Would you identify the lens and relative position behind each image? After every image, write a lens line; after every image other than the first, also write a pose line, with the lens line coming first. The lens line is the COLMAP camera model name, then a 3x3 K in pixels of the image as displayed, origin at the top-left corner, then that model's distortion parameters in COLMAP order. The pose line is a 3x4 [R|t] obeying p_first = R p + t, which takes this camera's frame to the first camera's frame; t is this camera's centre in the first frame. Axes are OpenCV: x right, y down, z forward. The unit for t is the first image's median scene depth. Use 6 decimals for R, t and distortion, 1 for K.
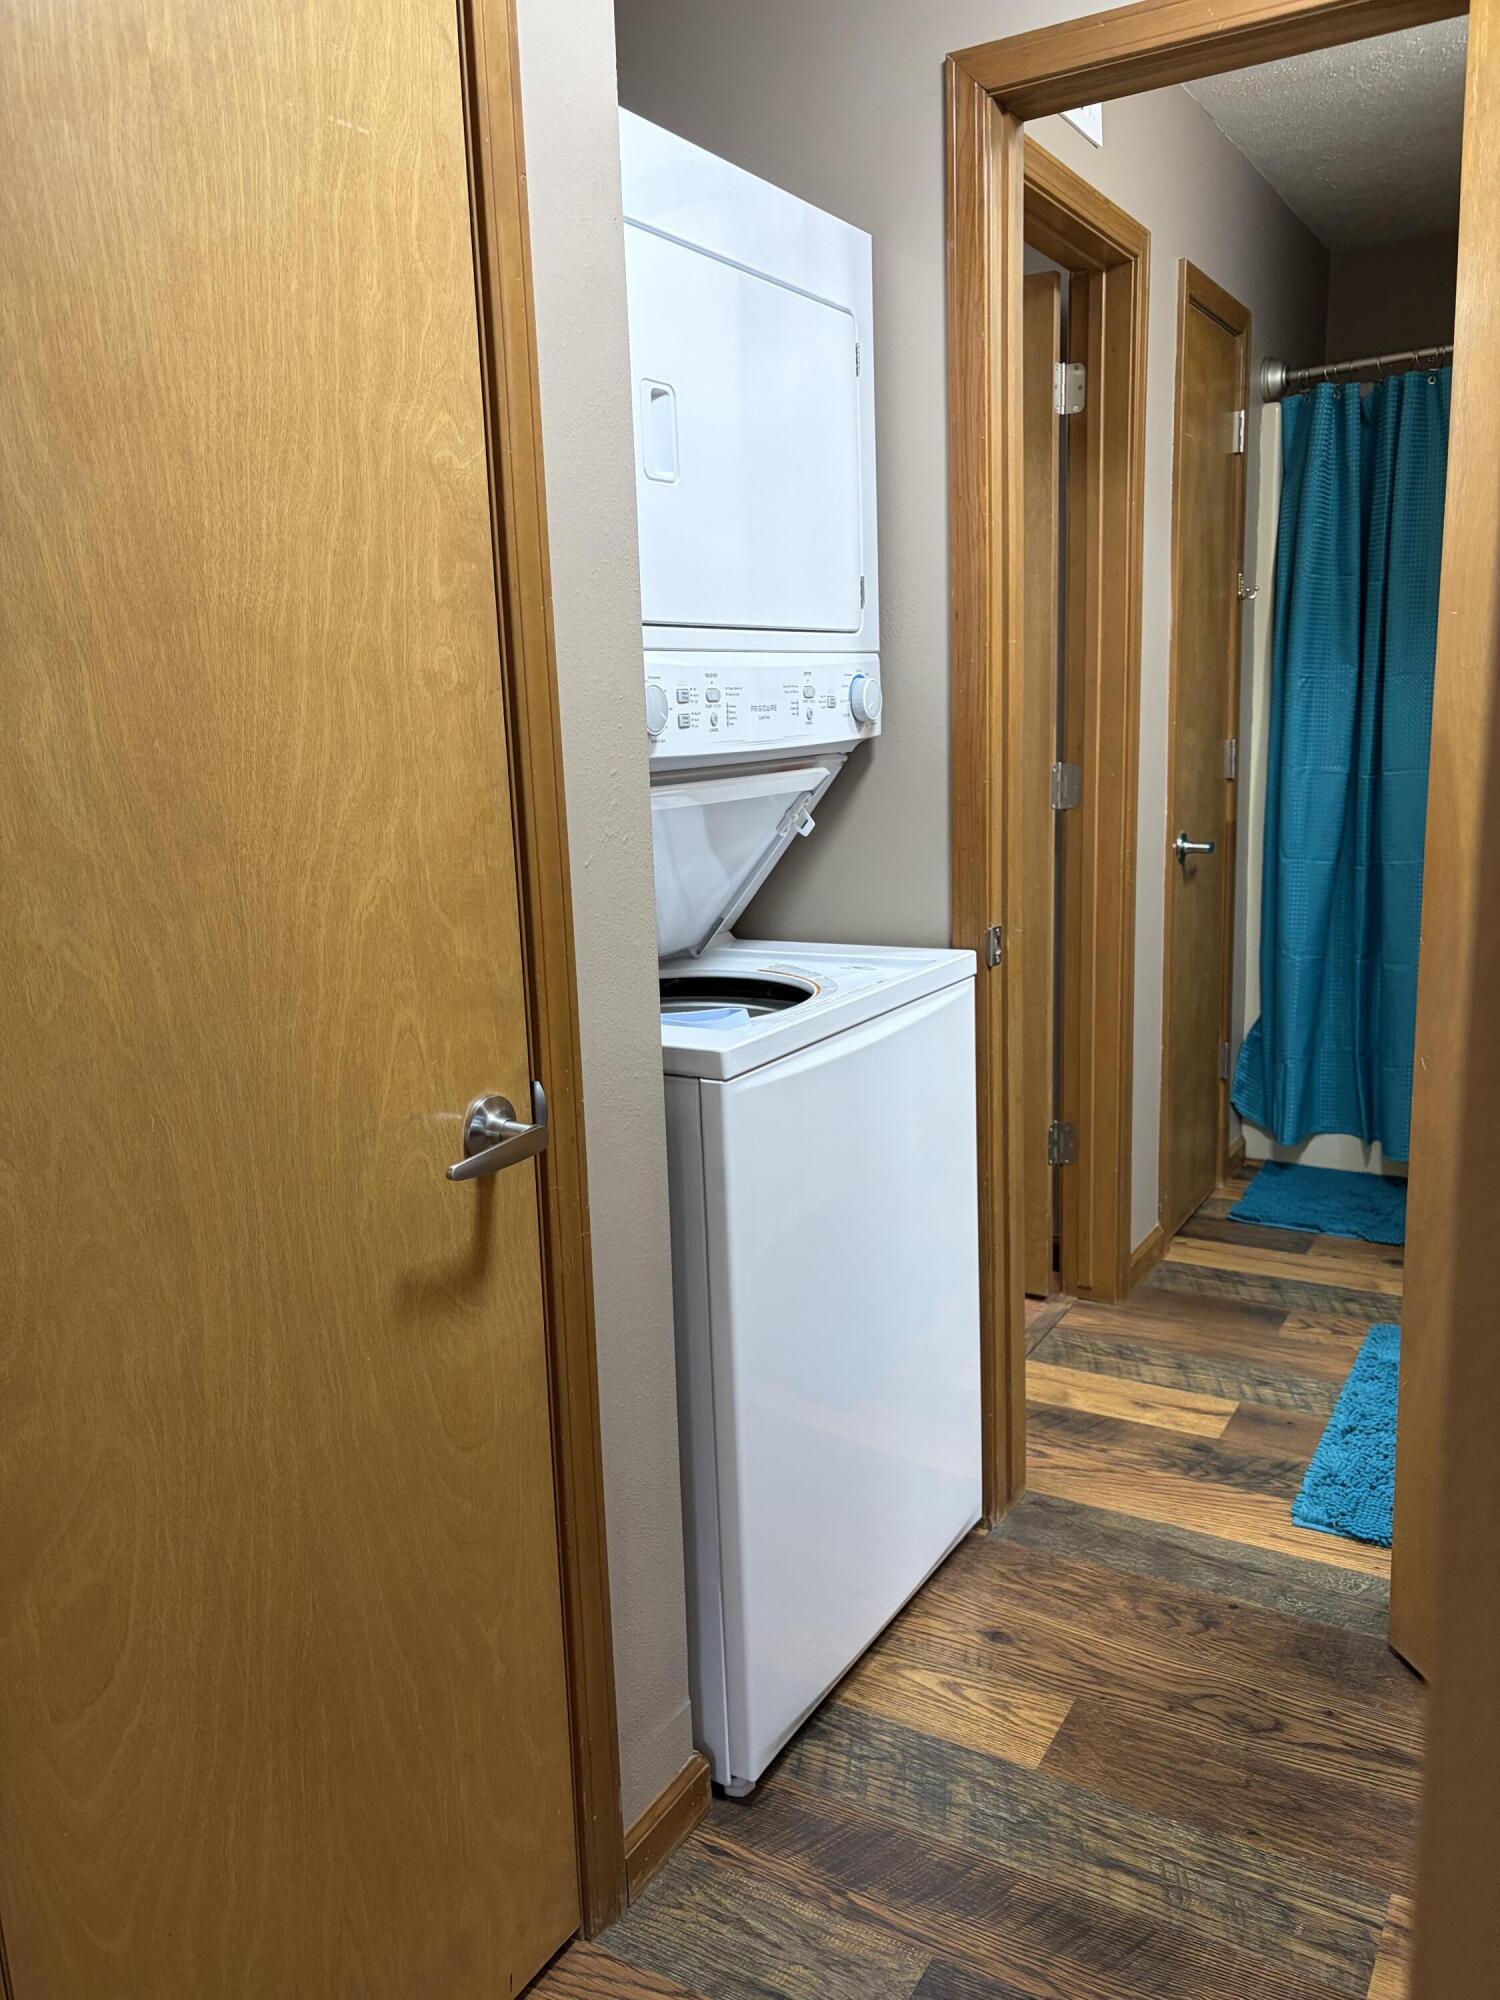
lens RADIAL K [[1514.9, 0, 759.5], [0, 1514.9, 1004.9], [0, 0, 1]] dist [0.059355, -0.064150]
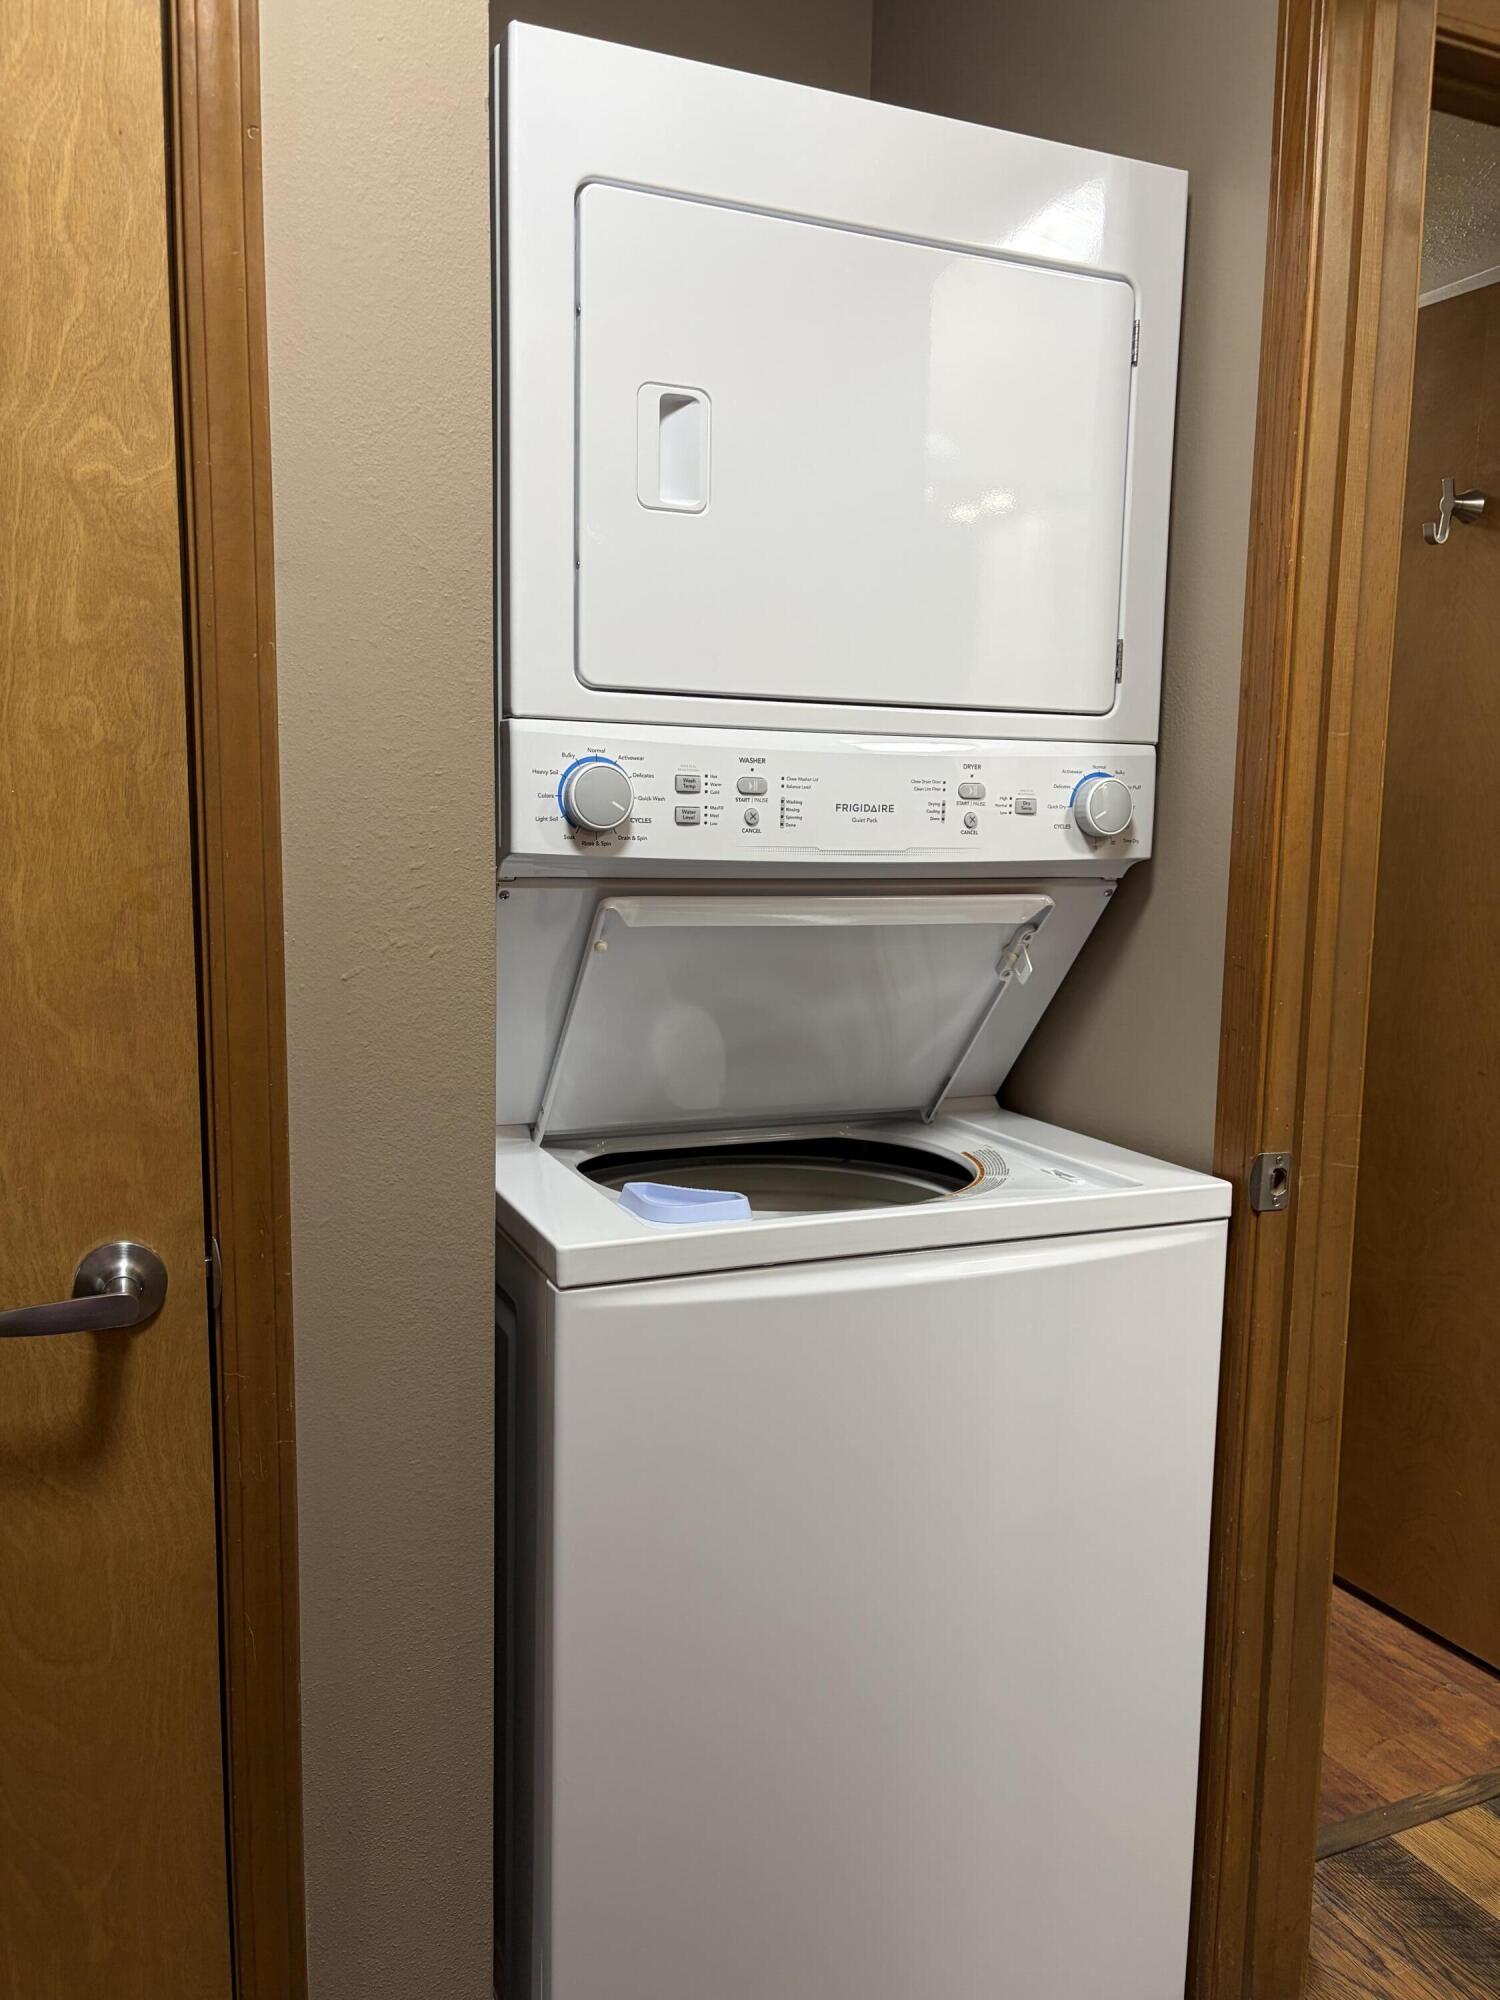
lens RADIAL K [[1514.9, 0, 749.6], [0, 1514.9, 1005.4], [0, 0, 1]] dist [0.059355, -0.064150]
pose [[0.812254, 0.125316, -0.569683, 0.513530], [-0.163597, 0.986393, -0.016274, -0.100486], [0.559892, 0.106417, 0.821703, 0.469411]]
